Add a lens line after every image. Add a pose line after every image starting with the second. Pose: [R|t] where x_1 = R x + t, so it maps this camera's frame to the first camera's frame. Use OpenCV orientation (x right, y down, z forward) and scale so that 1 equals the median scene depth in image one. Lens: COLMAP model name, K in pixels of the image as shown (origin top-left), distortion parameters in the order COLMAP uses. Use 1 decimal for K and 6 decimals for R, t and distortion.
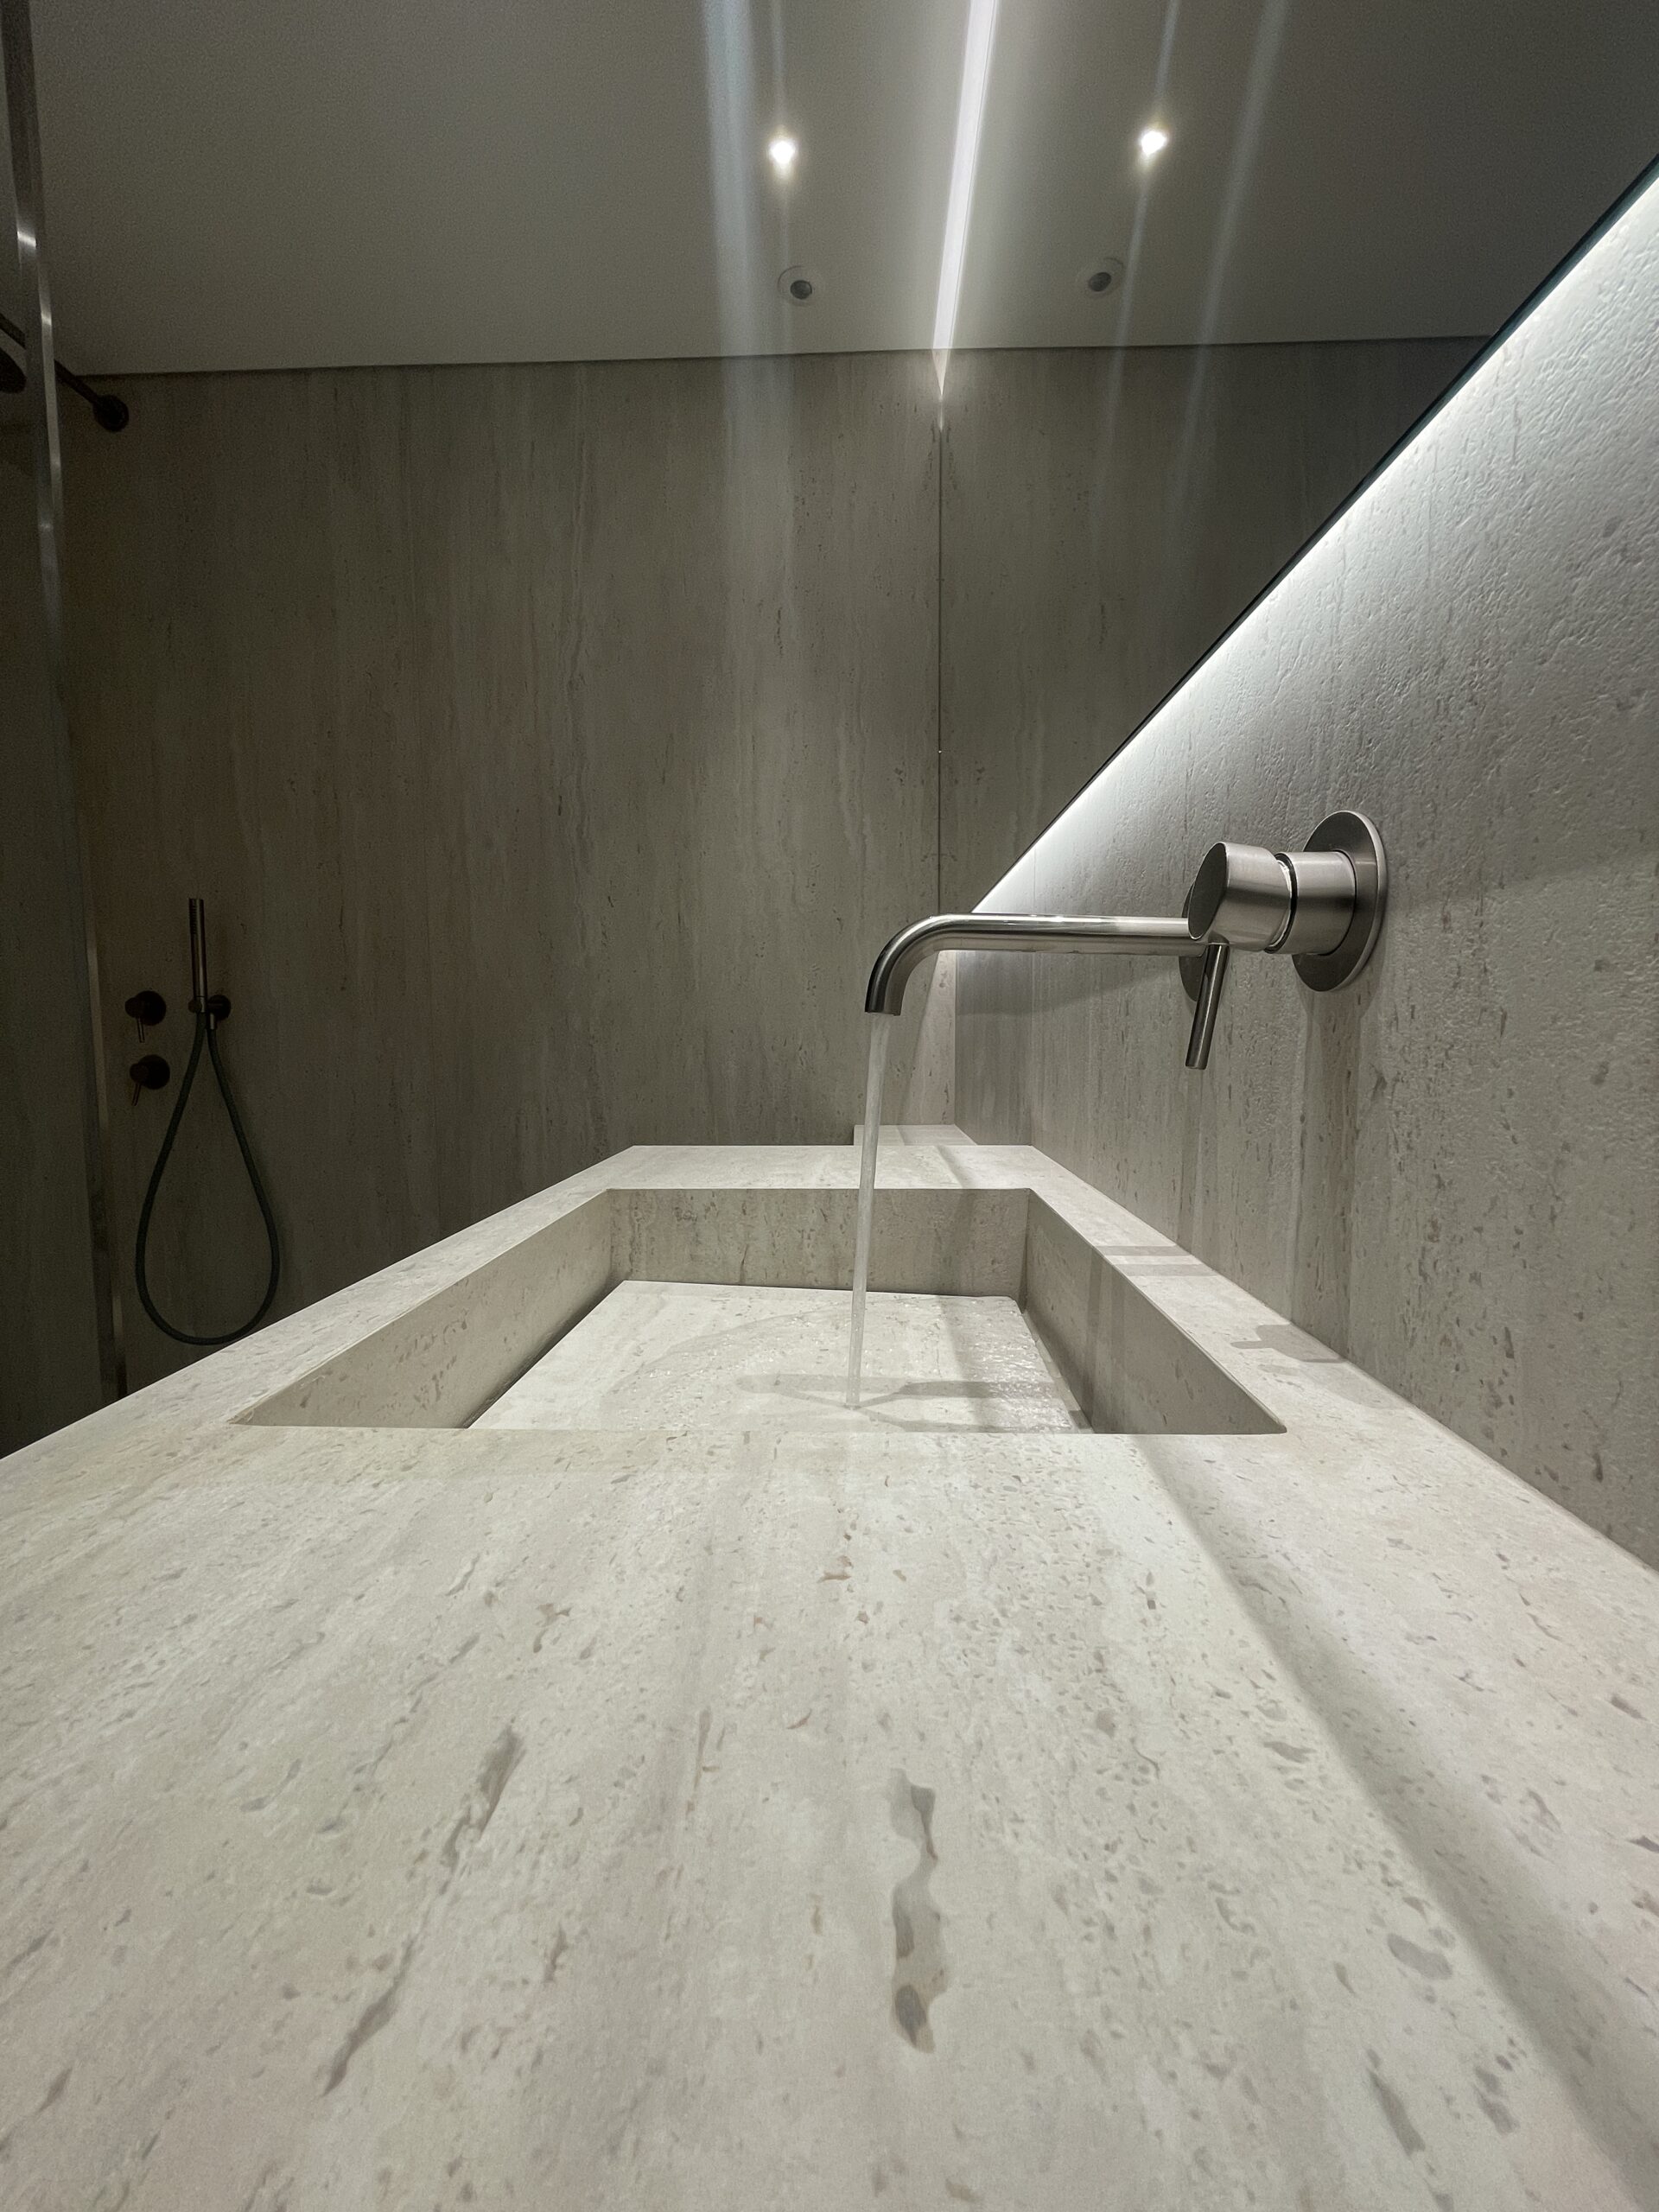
lens RADIAL K [[889.1, 0, 839.9], [0, 889.1, 1109.7], [0, 0, 1]] dist [-0.003421, 0.000755]
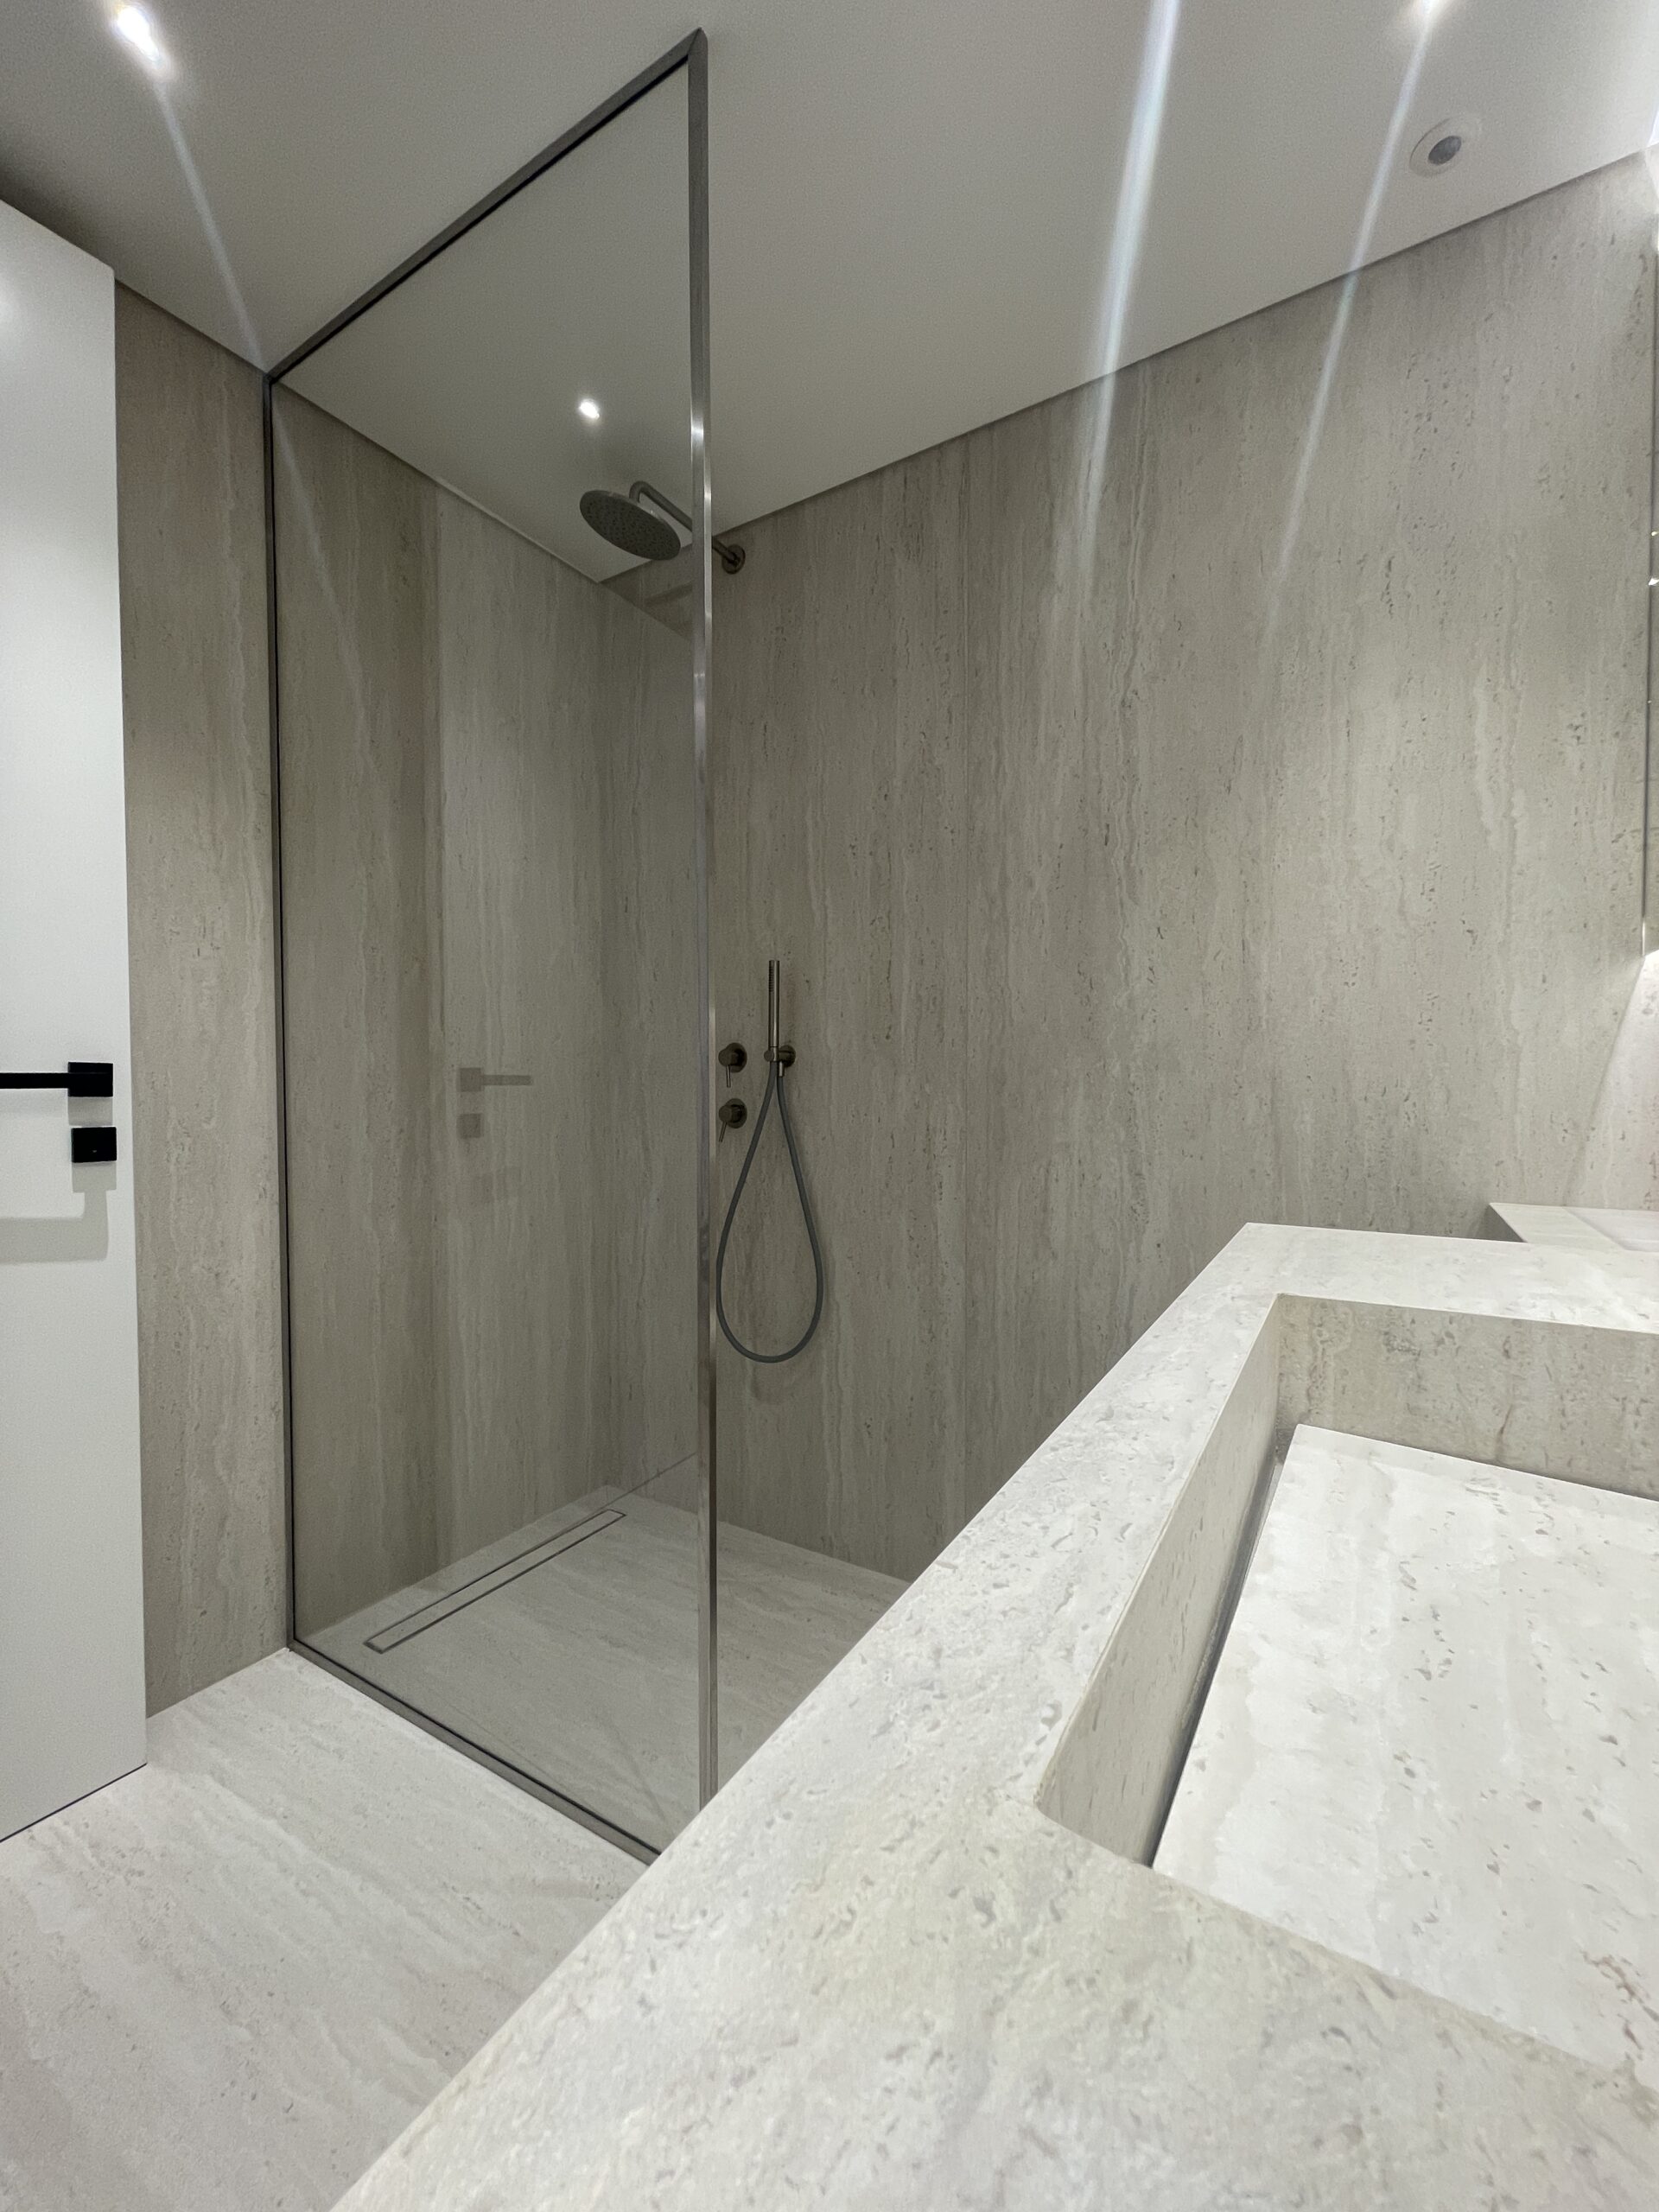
lens RADIAL K [[889.1, 0, 841.7], [0, 889.1, 1110.5], [0, 0, 1]] dist [-0.003421, 0.000755]
pose [[0.868403, 0.017623, -0.495545, -0.101472], [-0.042977, 0.998283, -0.039811, -0.007700], [0.493993, 0.055869, 0.867669, 0.086221]]
